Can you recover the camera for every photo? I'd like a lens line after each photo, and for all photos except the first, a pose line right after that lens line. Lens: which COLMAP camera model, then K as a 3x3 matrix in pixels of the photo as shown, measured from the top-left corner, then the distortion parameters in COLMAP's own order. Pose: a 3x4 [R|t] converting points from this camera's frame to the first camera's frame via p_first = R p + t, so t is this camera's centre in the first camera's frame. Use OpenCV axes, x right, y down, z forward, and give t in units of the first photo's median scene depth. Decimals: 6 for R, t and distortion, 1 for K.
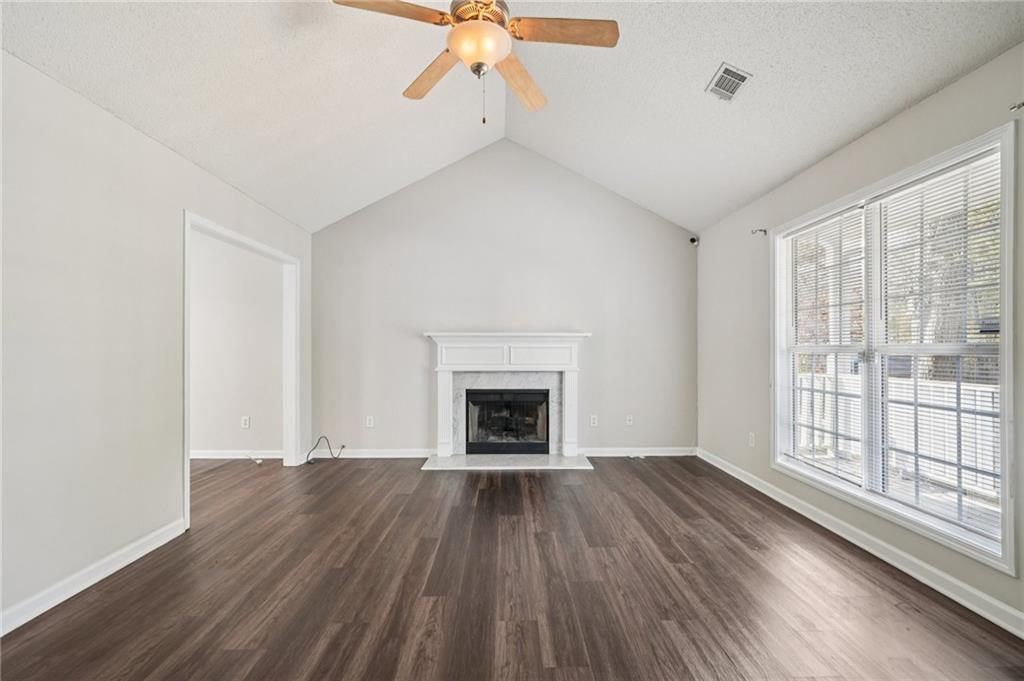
lens RADIAL K [[455.0, 0, 538.9], [0, 455.0, 350.4], [0, 0, 1]] dist [-0.001095, -0.000230]
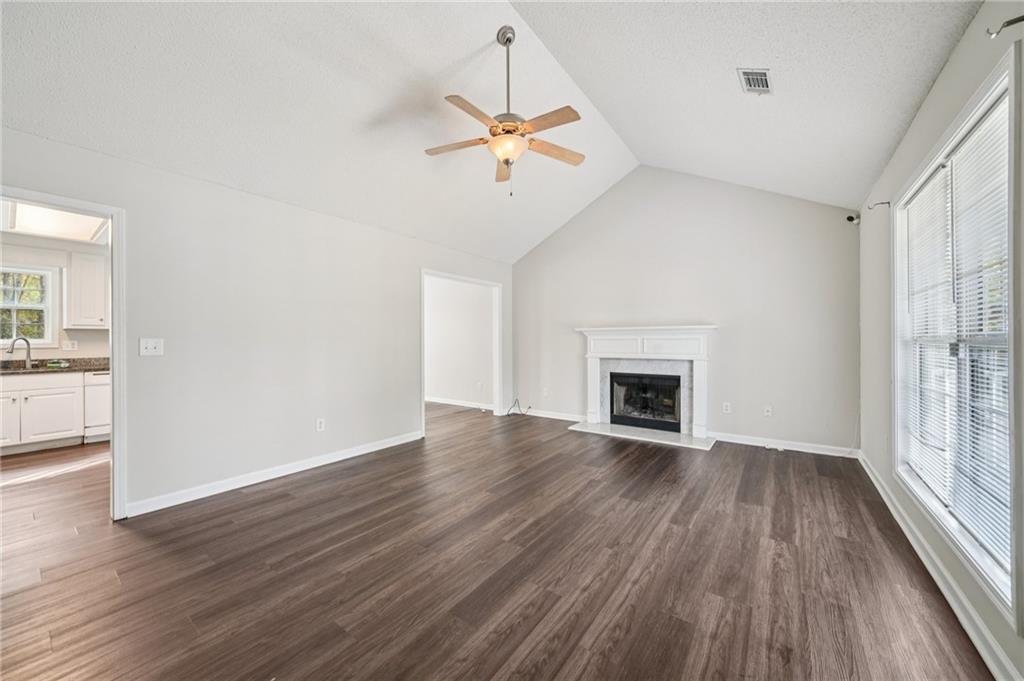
lens RADIAL K [[392.6, 0, 516.6], [0, 392.6, 343.1], [0, 0, 1]] dist [-0.009624, -0.000190]
pose [[0.781734, -0.000053, -0.623612, 0.320860], [0.002597, 0.999992, 0.003170, 0.000180], [0.623607, -0.004097, 0.781727, -0.016424]]
